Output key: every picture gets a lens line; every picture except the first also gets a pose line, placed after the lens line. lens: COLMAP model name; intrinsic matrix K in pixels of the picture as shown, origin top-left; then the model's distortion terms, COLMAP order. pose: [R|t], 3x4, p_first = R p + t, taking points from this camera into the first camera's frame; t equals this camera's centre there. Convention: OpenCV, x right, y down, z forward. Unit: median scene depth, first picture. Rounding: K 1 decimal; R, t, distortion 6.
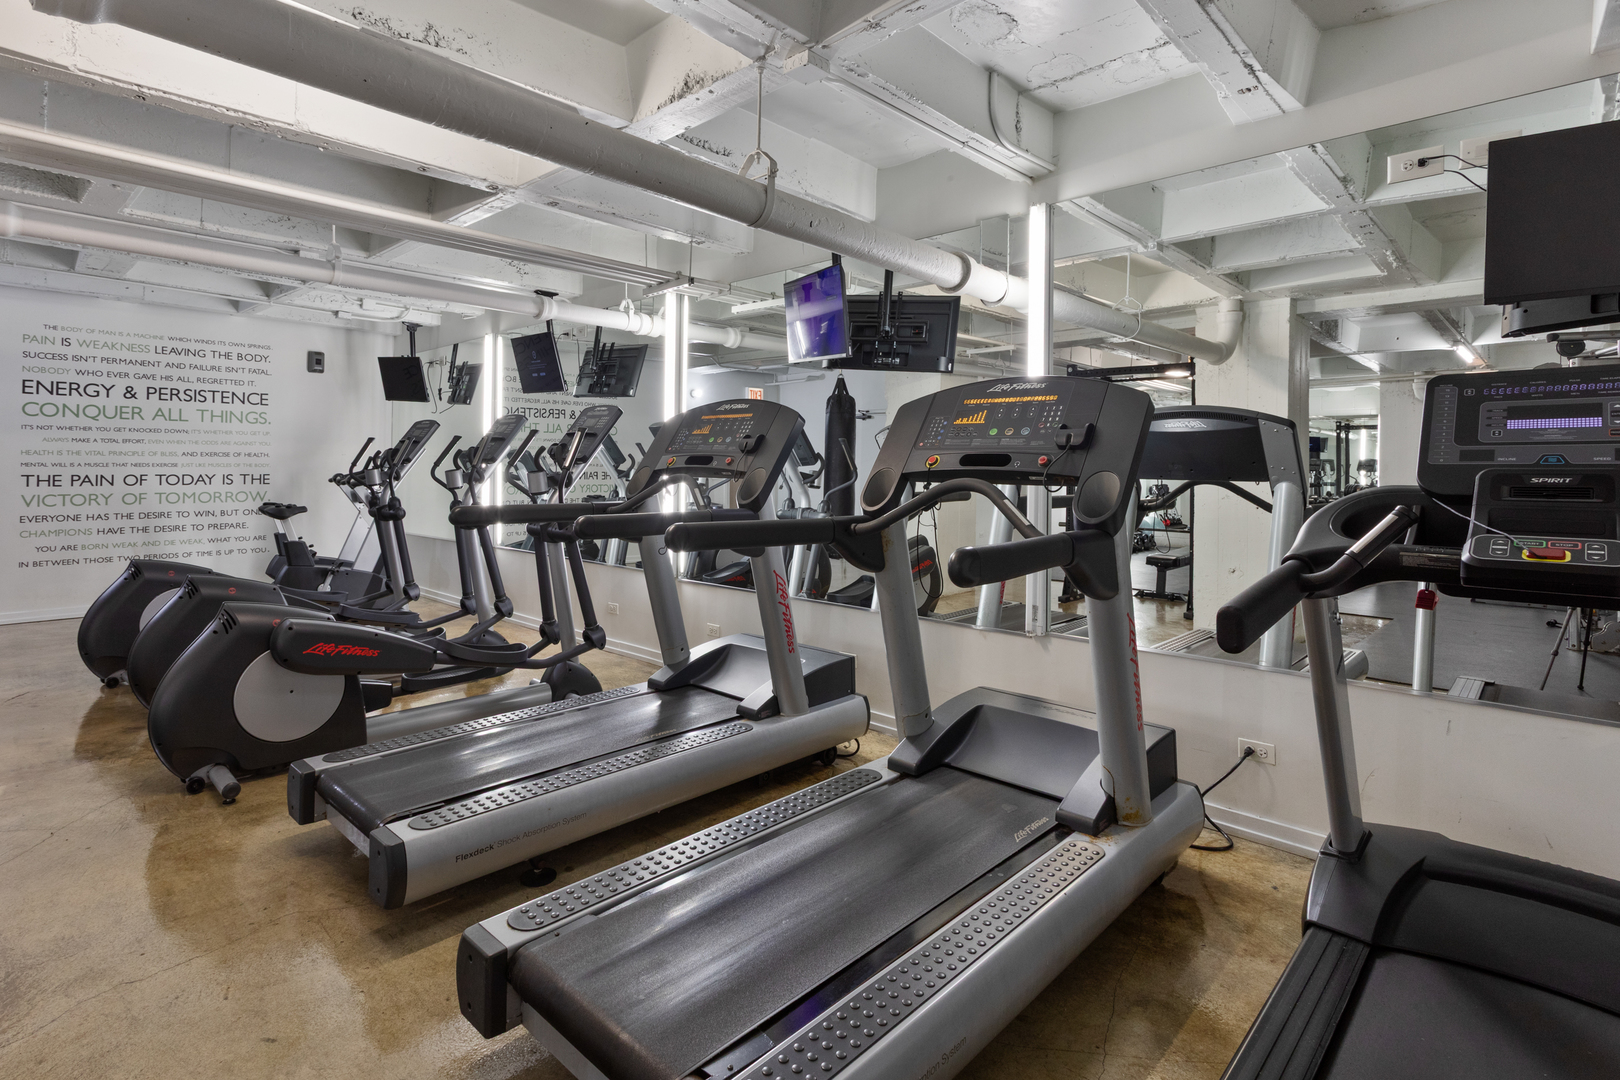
lens RADIAL K [[805.1, 0, 819.1], [0, 805.1, 452.5], [0, 0, 1]] dist [0.027196, 0.001007]
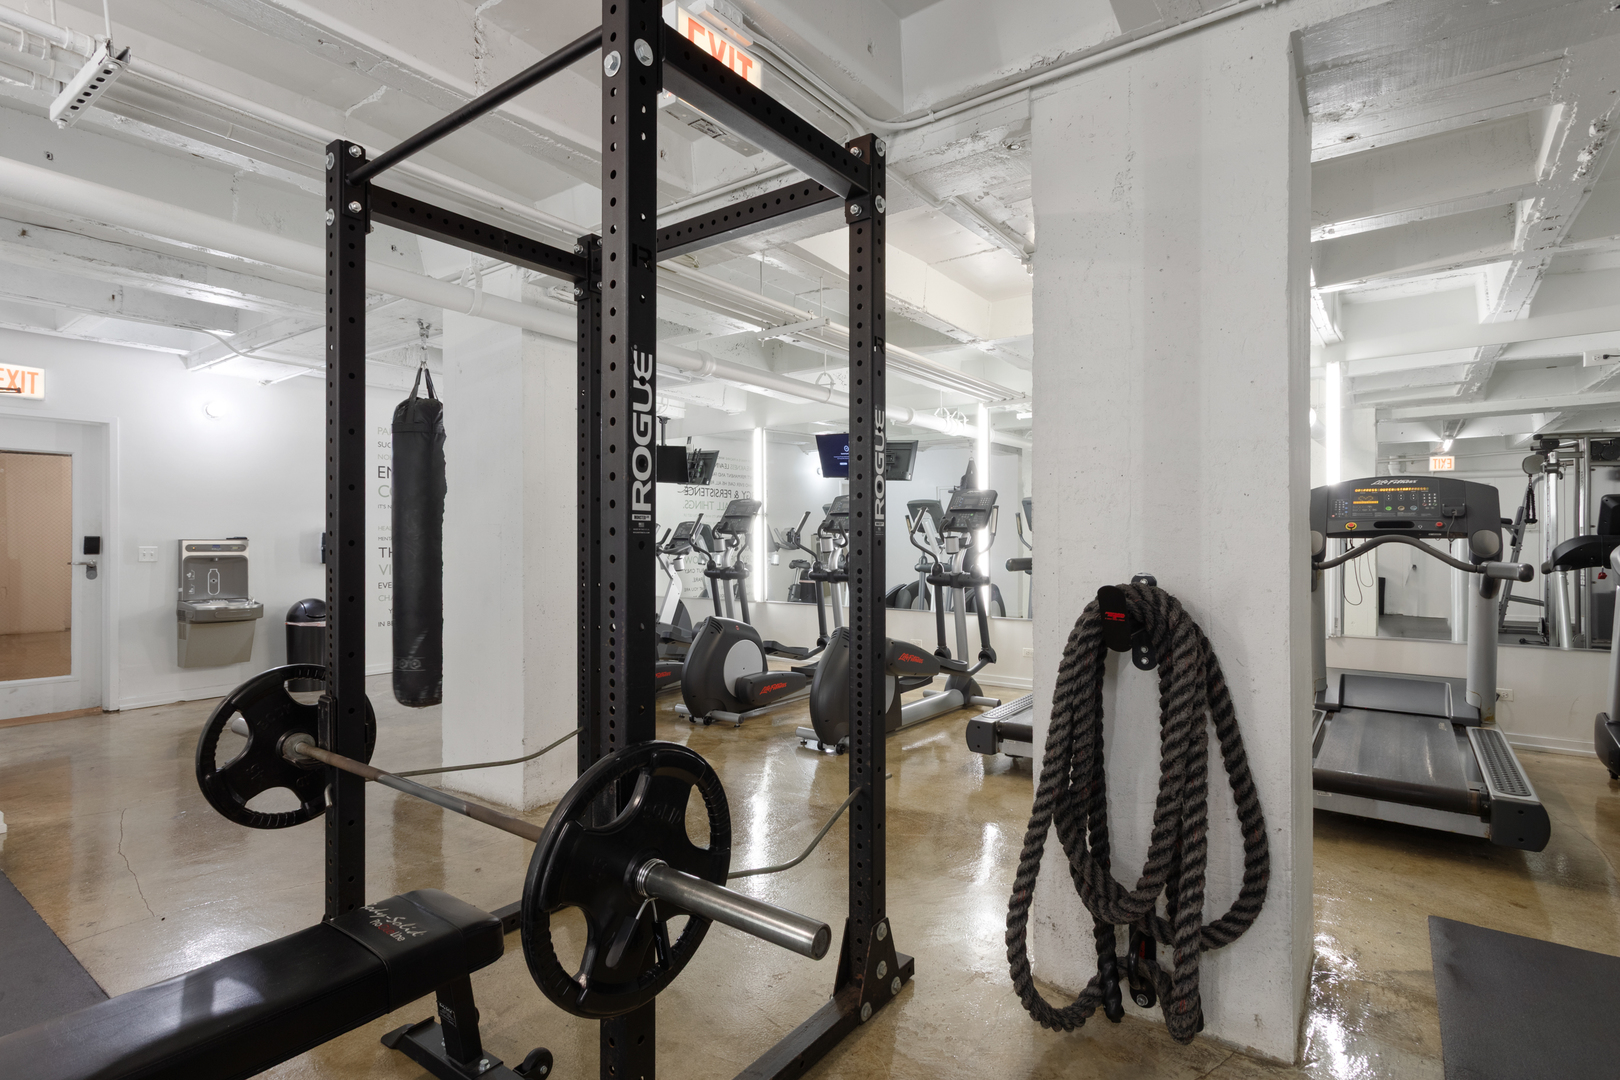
lens RADIAL K [[805.1, 0, 813.2], [0, 805.1, 538.8], [0, 0, 1]] dist [0.027196, 0.001007]
pose [[0.990862, -0.002842, 0.134849, -1.199245], [0.001243, 0.999928, 0.011941, 0.016368], [-0.134873, -0.011665, 0.990794, -0.548269]]
